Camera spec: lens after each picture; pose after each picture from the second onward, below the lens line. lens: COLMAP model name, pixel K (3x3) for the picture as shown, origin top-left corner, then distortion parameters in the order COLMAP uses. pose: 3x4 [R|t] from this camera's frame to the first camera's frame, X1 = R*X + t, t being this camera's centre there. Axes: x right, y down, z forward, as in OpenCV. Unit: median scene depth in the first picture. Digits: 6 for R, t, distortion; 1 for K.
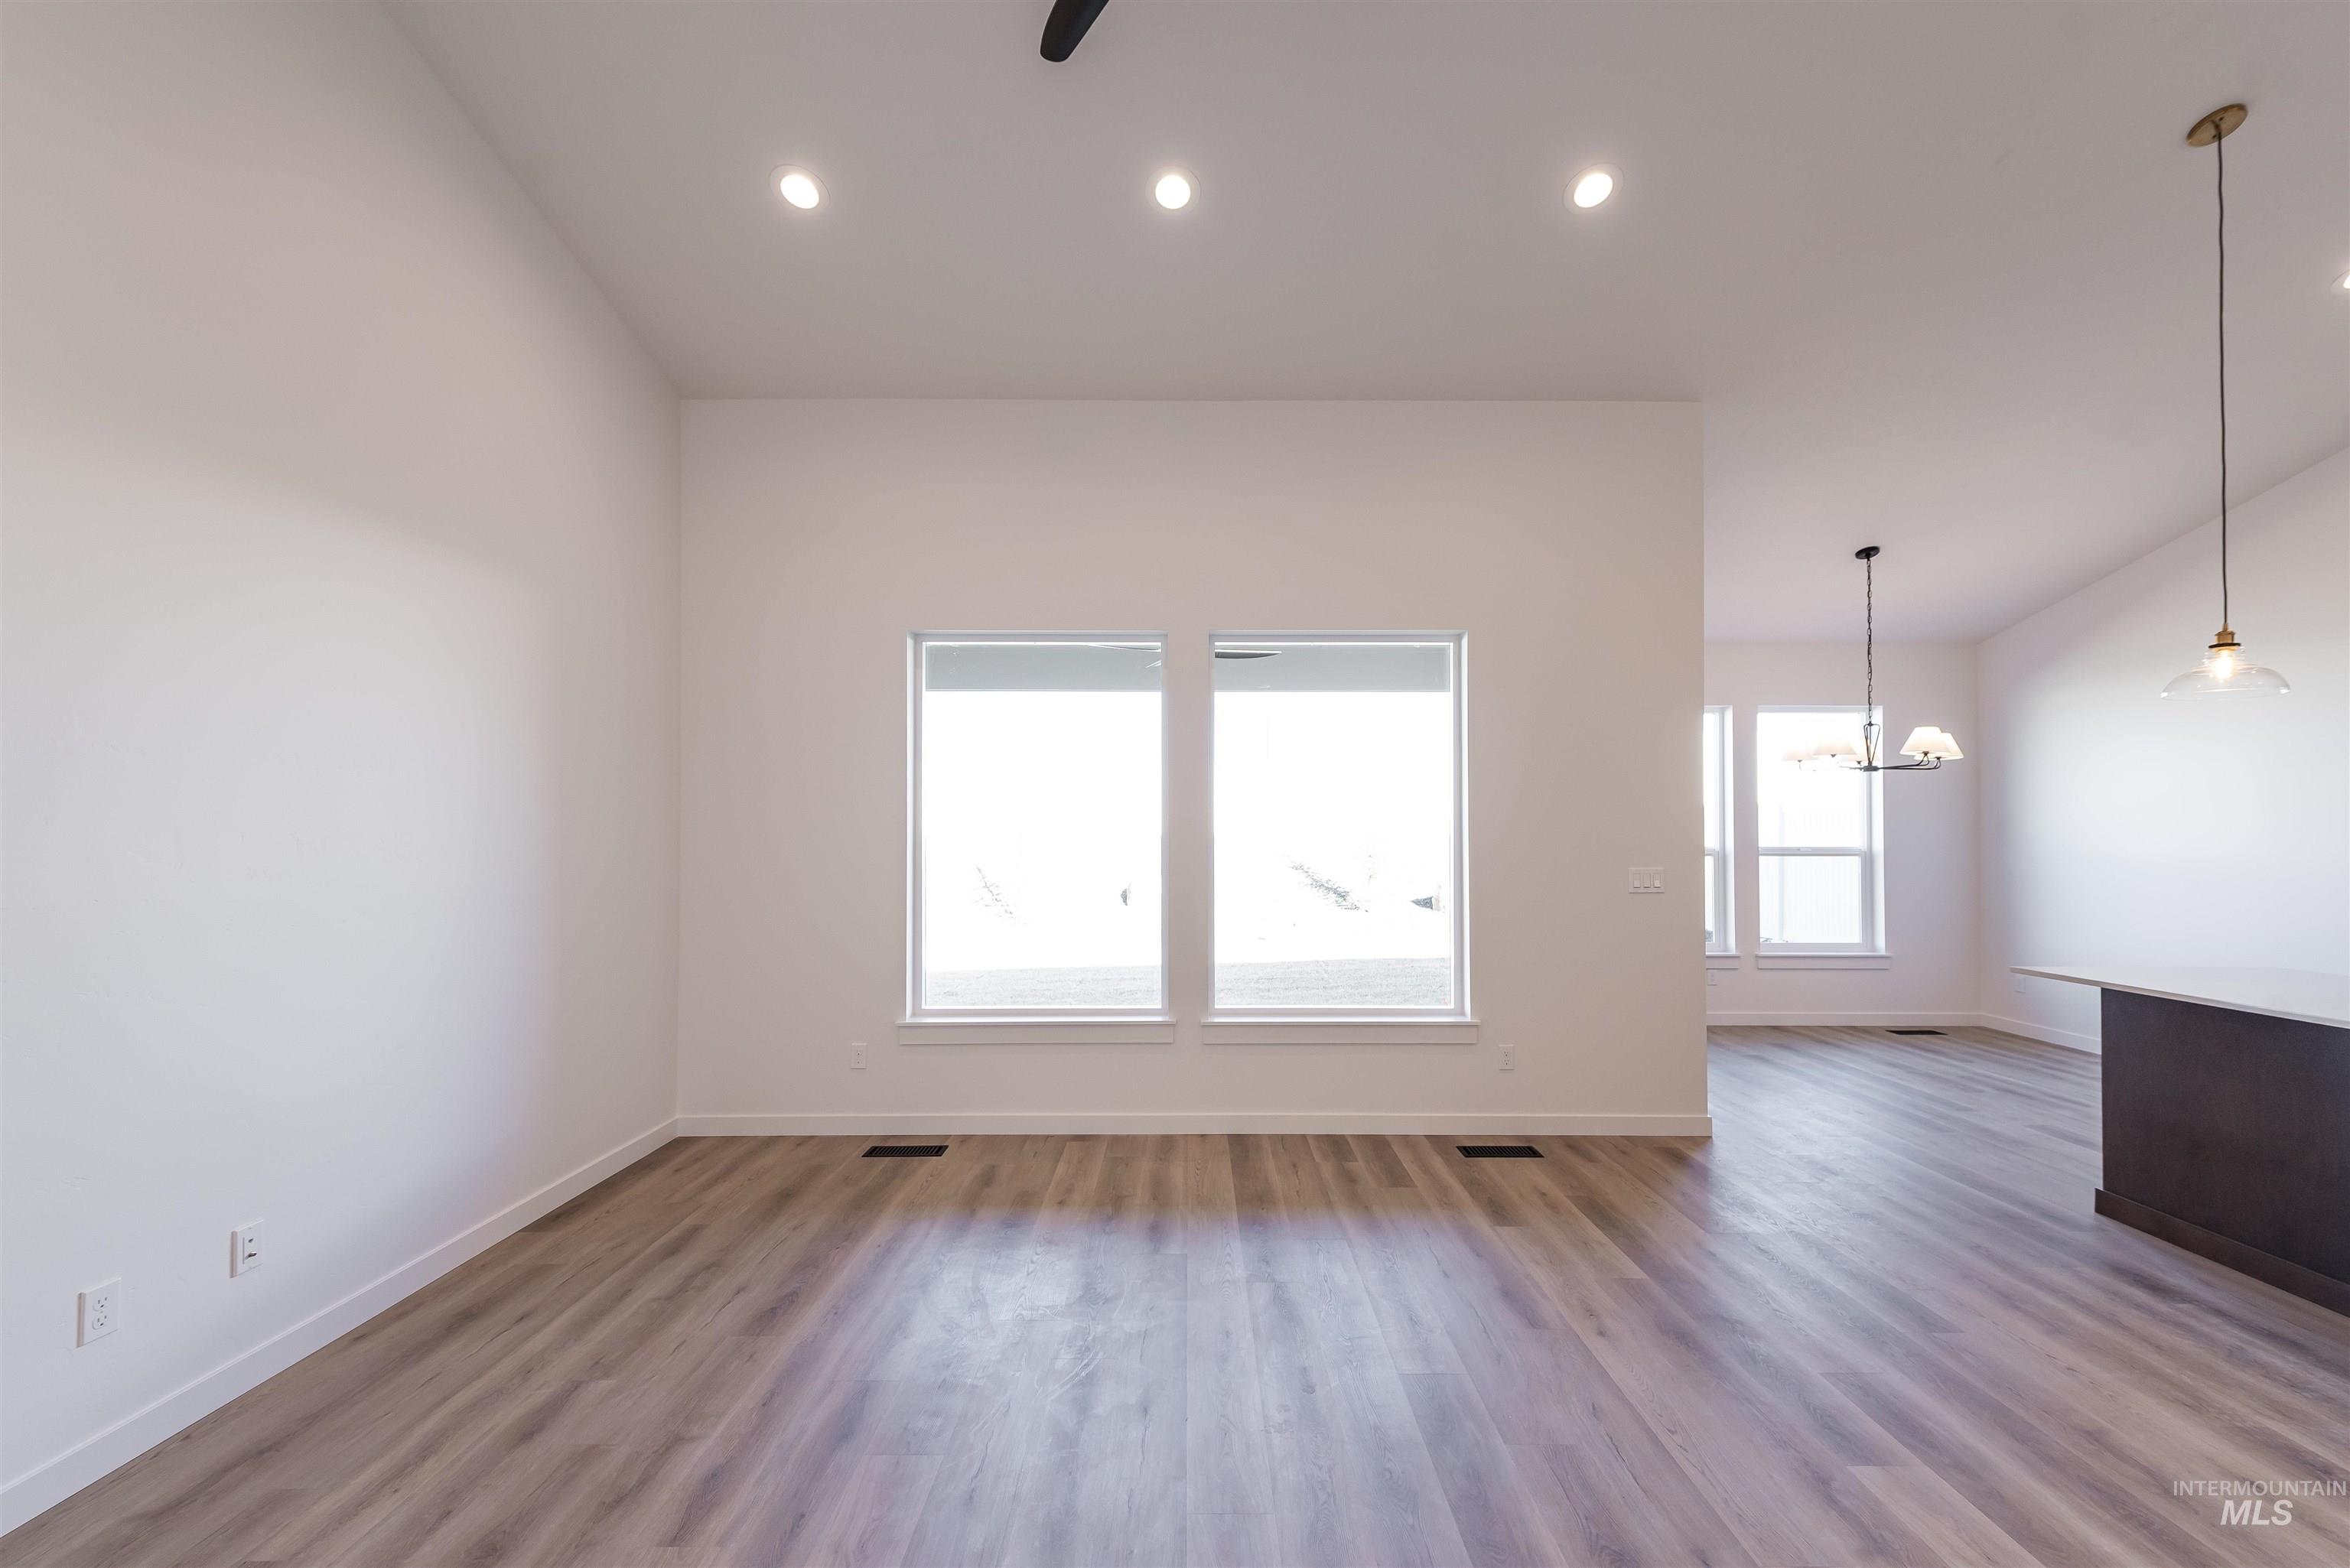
lens RADIAL K [[926.8, 0, 1217.7], [0, 926.8, 852.8], [0, 0, 1]] dist [0.011375, -0.000826]
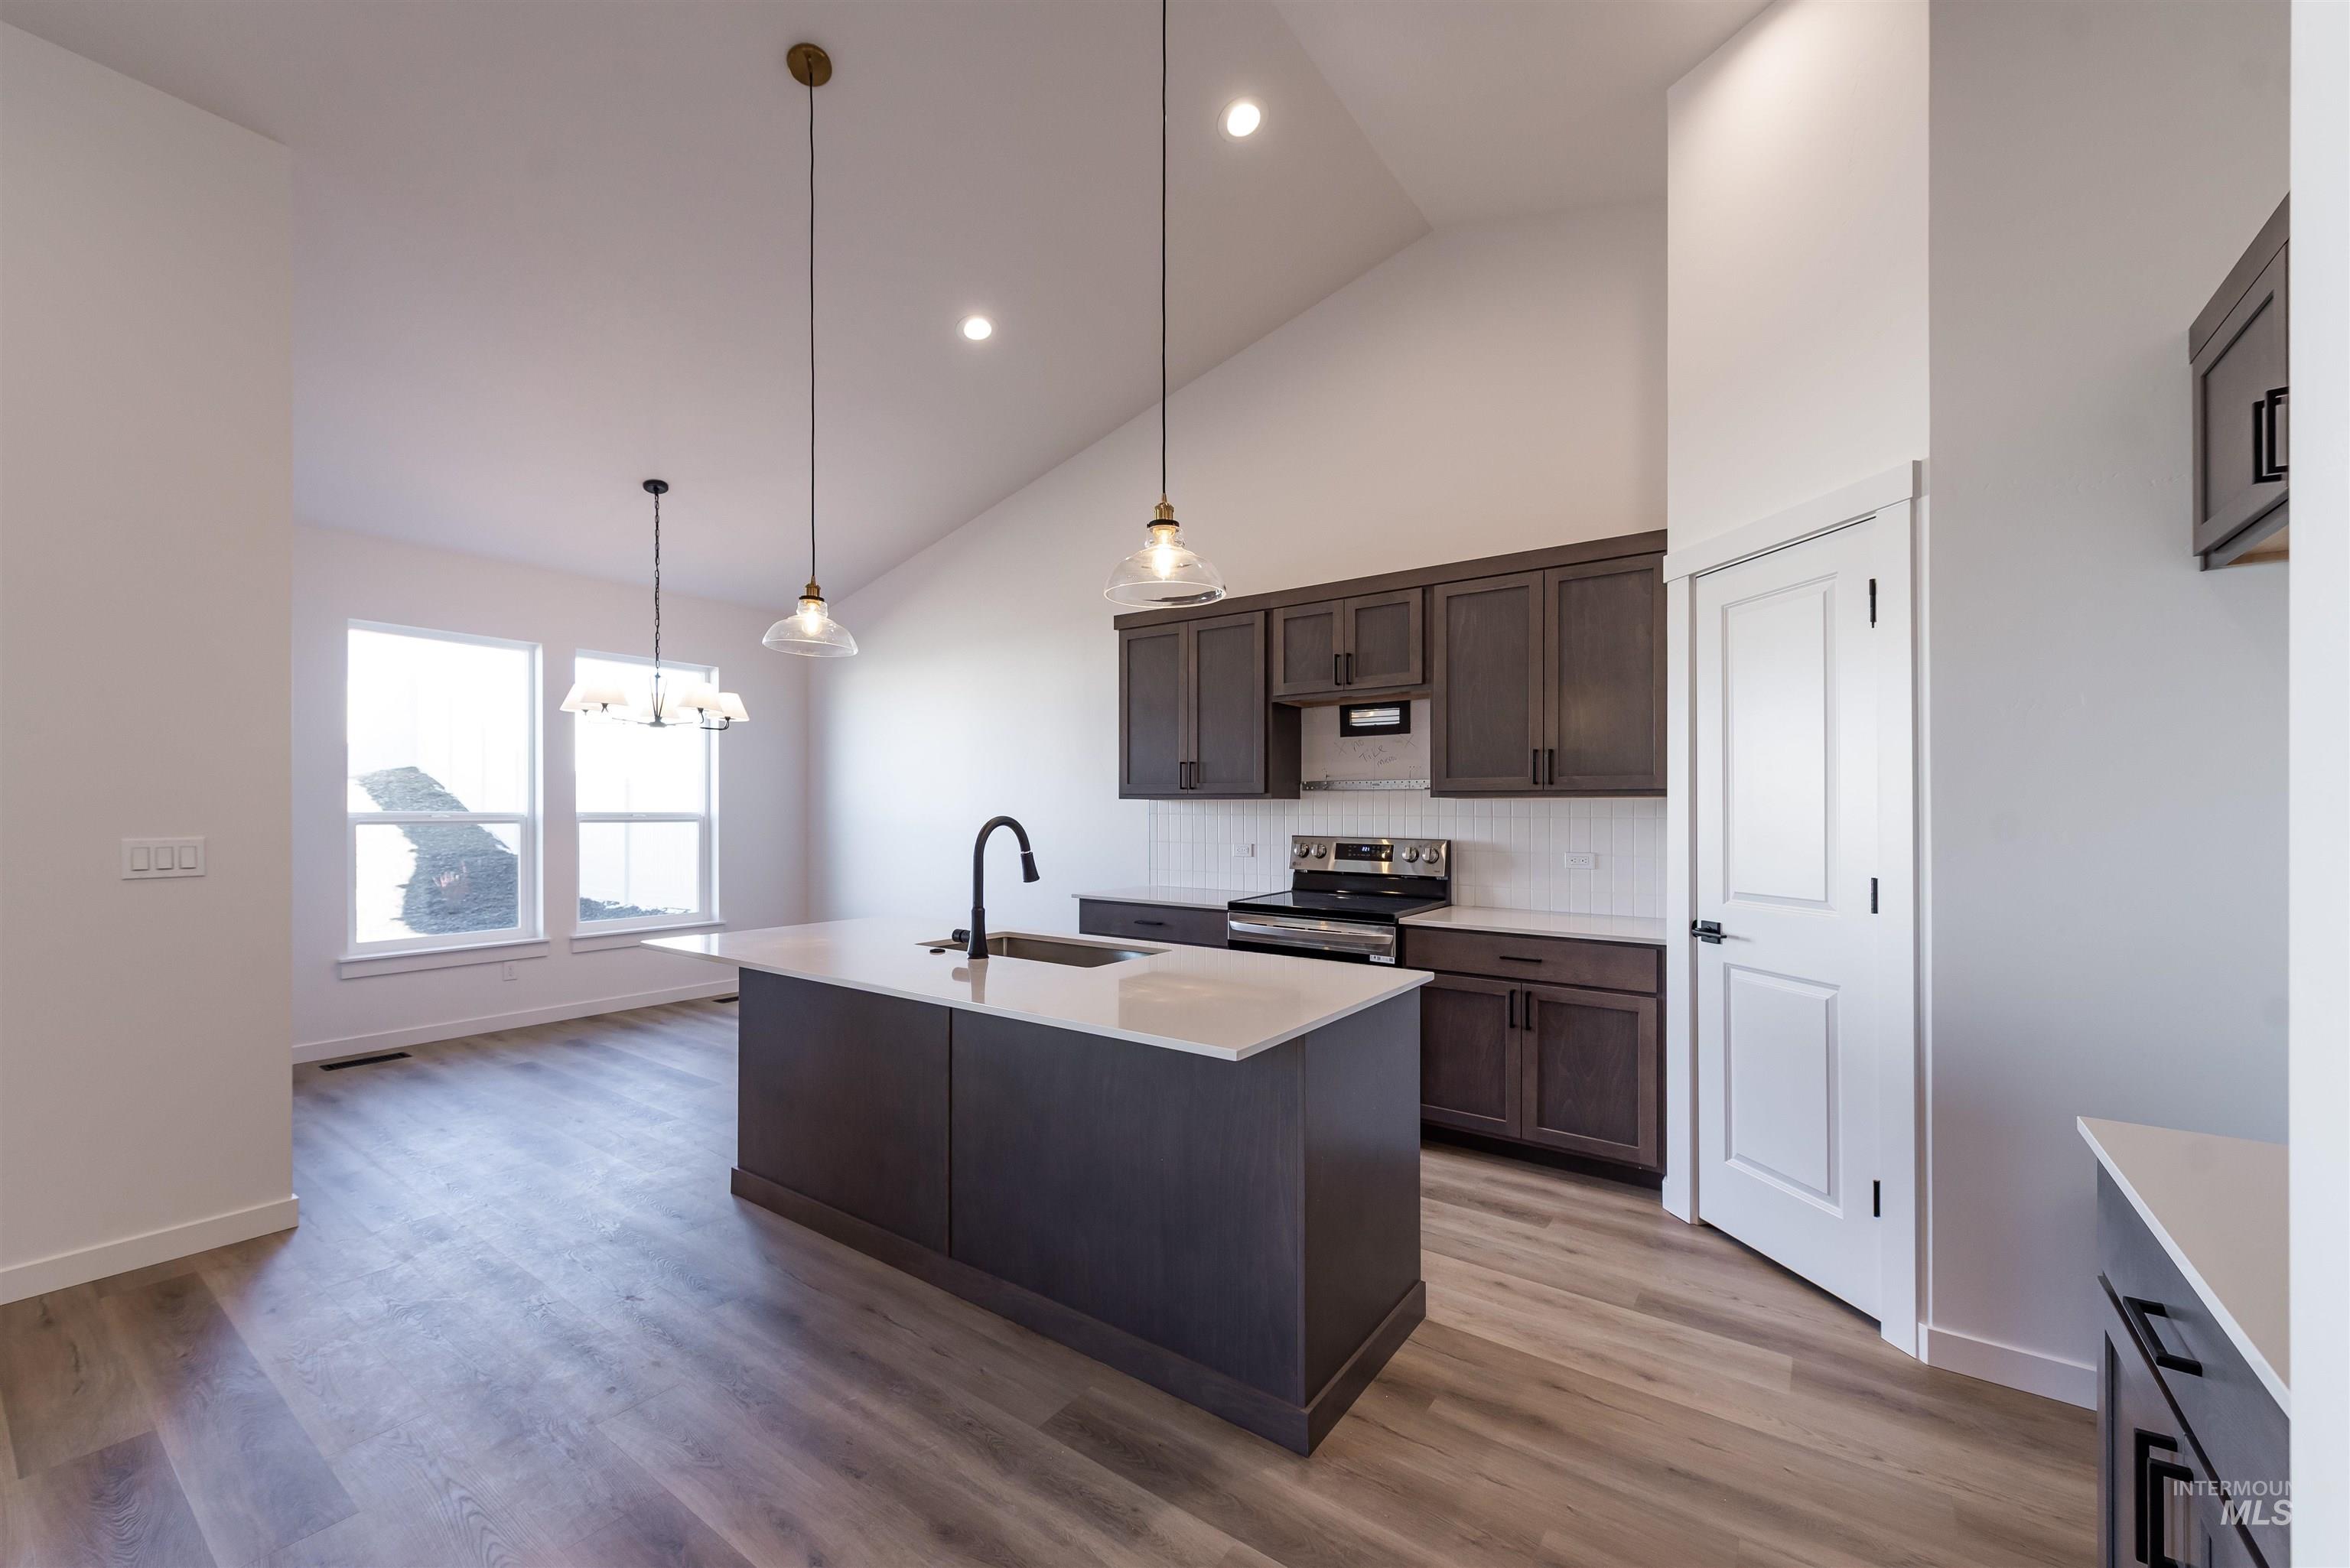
lens RADIAL K [[926.8, 0, 1183.1], [0, 926.8, 801.2], [0, 0, 1]] dist [0.011375, -0.000826]
pose [[0.593563, 0.012470, 0.804691, 0.241460], [0.003194, 0.999836, -0.017851, 0.001321], [-0.804781, 0.013166, 0.593426, 0.033916]]
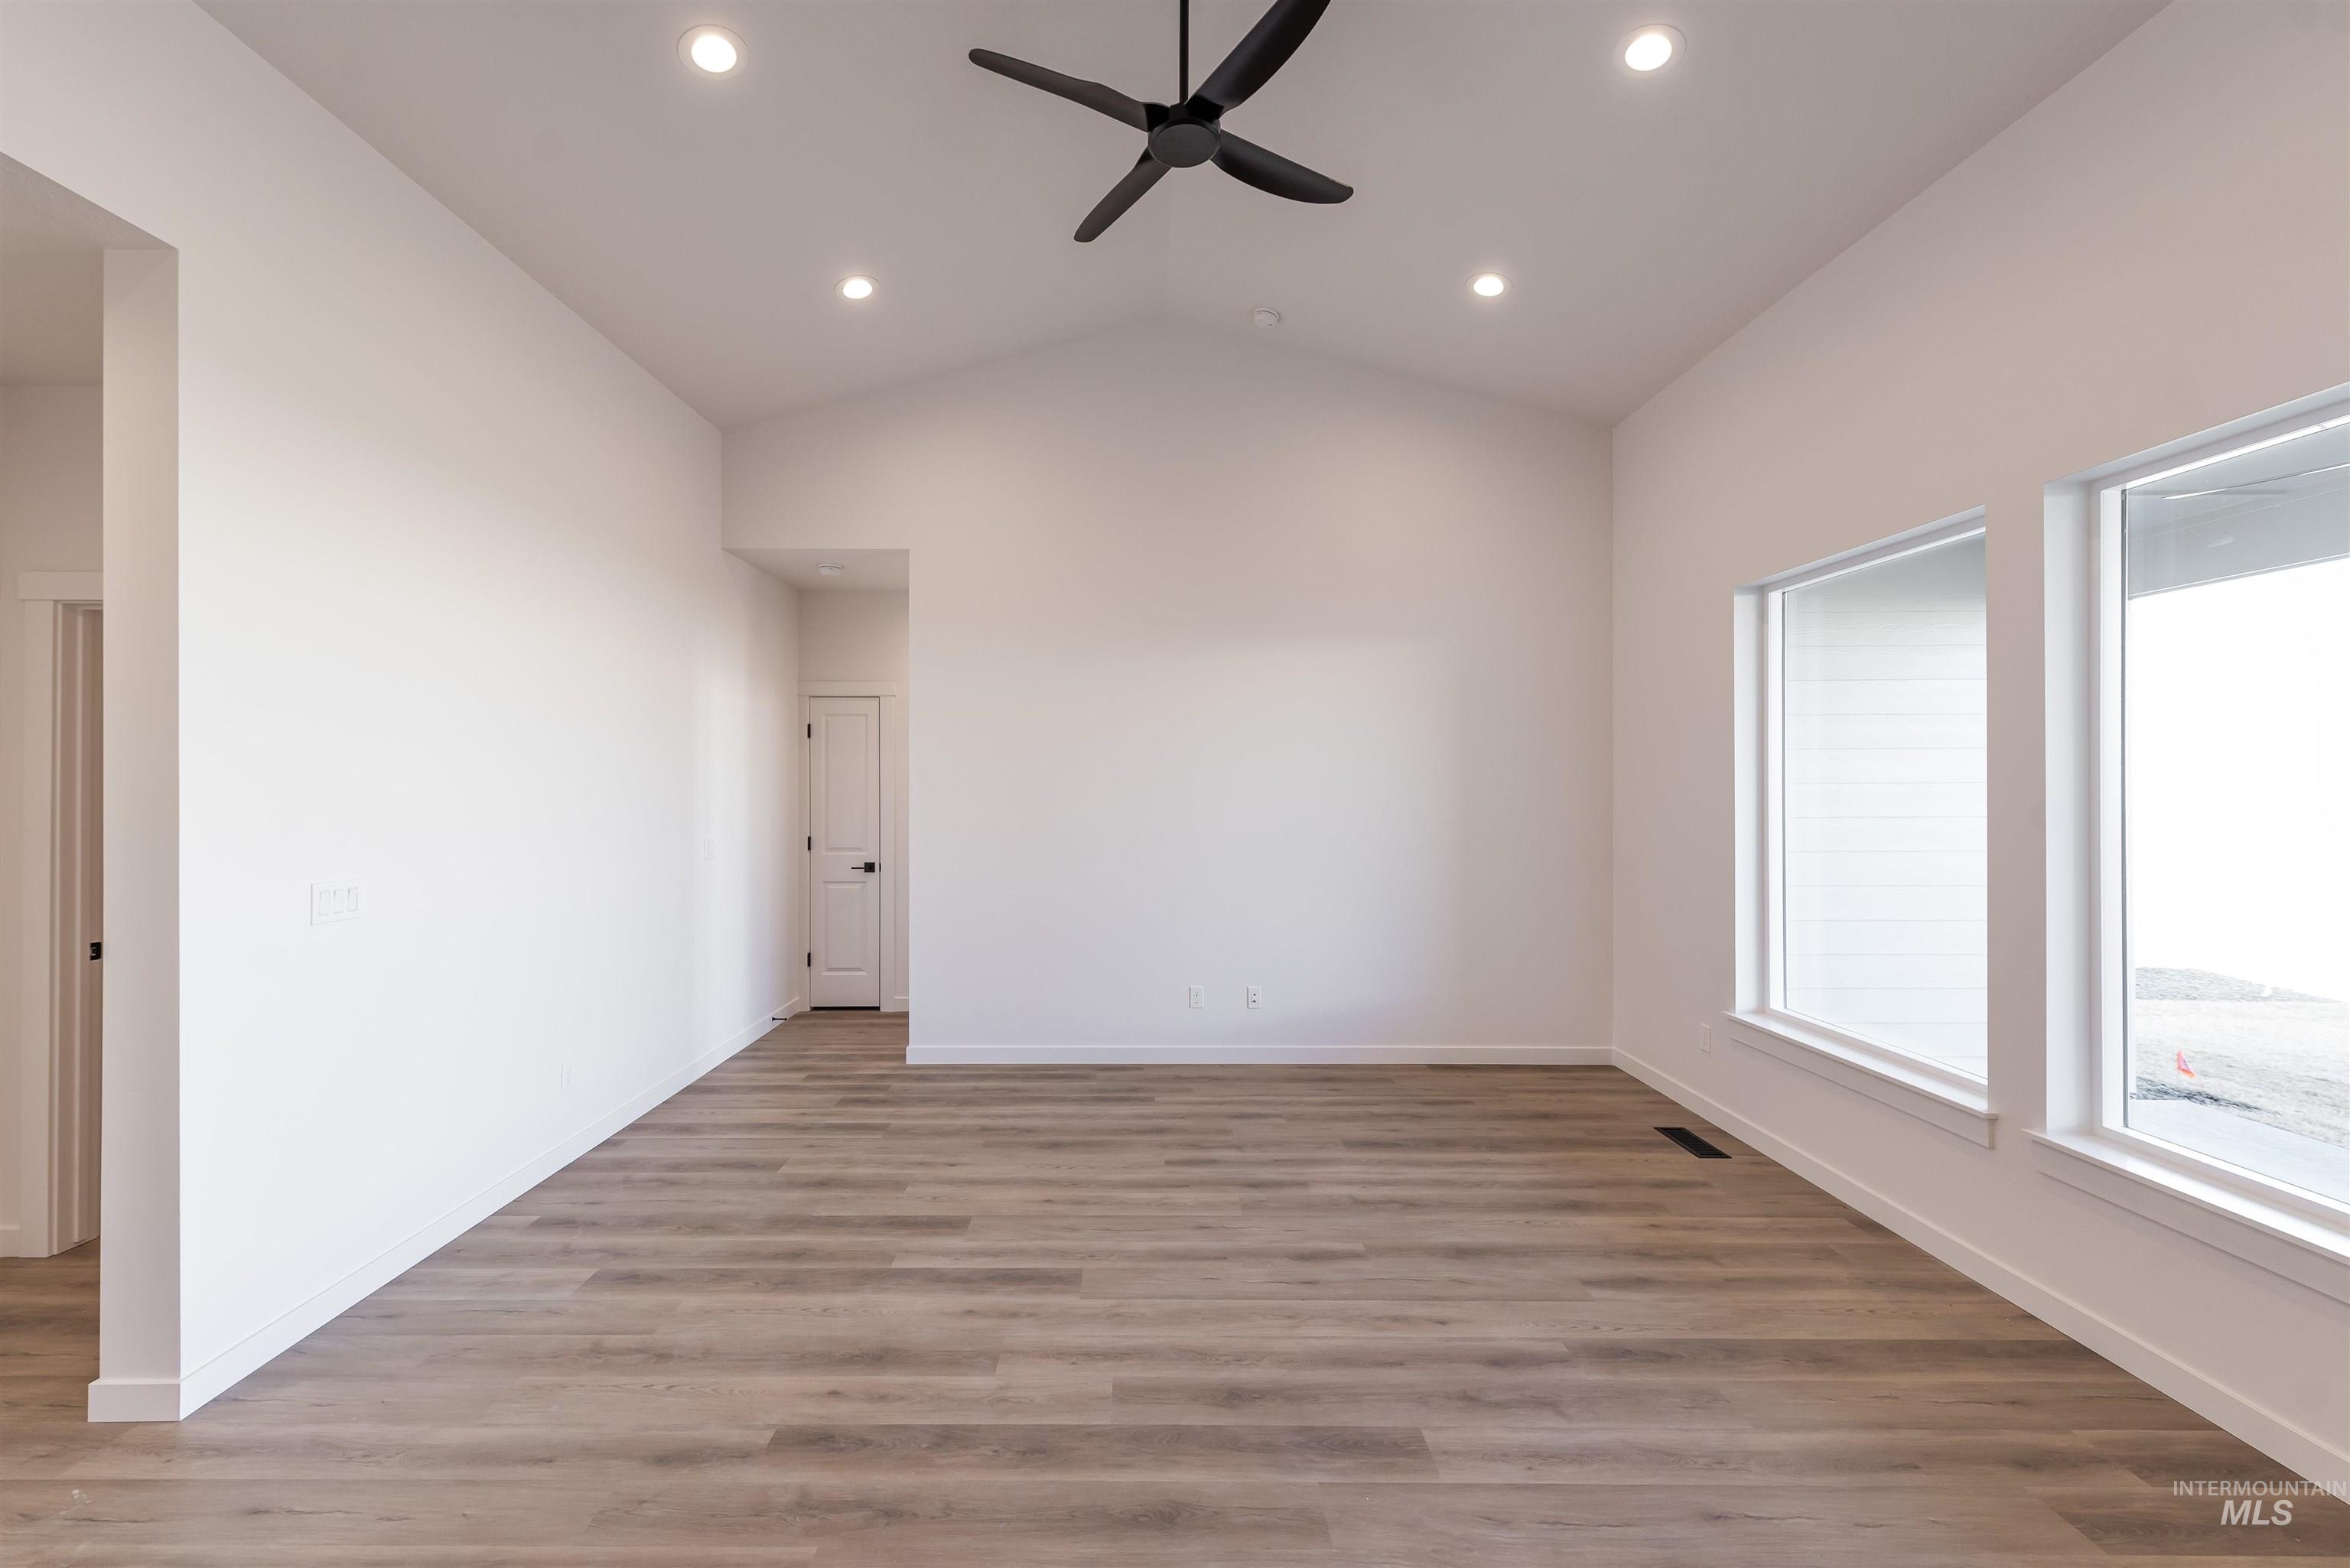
lens RADIAL K [[926.8, 0, 1166.6], [0, 926.8, 791.9], [0, 0, 1]] dist [0.011375, -0.000826]
pose [[-0.001586, 0.002543, -0.999996, 0.765623], [-0.019501, 0.999807, 0.002574, -0.051446], [0.999809, 0.019505, -0.001536, 0.502868]]
